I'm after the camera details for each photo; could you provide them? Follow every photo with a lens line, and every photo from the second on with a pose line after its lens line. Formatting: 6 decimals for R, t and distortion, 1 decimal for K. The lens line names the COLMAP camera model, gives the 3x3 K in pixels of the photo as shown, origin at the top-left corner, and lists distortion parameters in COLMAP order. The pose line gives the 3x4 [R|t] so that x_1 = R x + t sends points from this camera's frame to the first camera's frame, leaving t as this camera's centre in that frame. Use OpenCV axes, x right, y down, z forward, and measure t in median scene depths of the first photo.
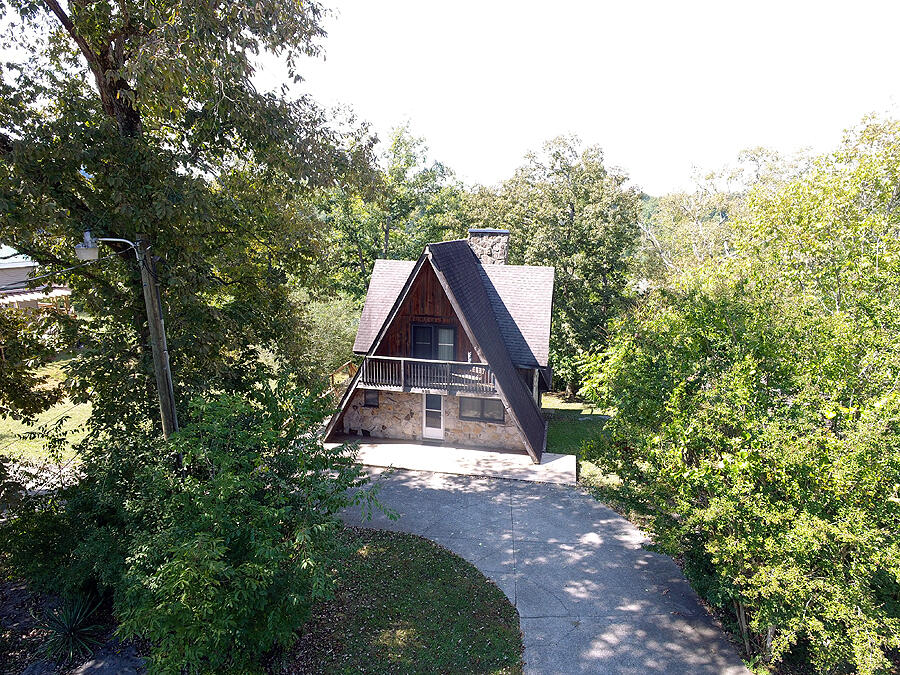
lens RADIAL K [[517.1, 0, 456.4], [0, 517.1, 339.8], [0, 0, 1]] dist [0.005519, -0.010104]
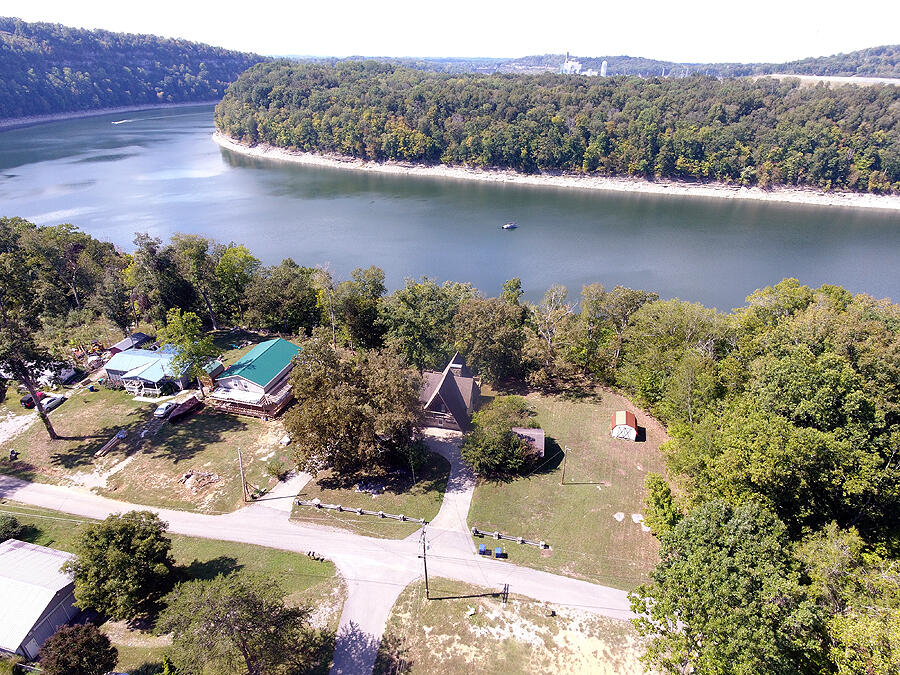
lens RADIAL K [[517.1, 0, 454.6], [0, 517.1, 345.4], [0, 0, 1]] dist [0.005519, -0.010104]
pose [[0.998805, 0.008292, -0.048157, 0.292957], [0.006056, 0.956892, 0.290380, -1.842464], [0.048489, -0.290324, 0.955699, -3.136644]]
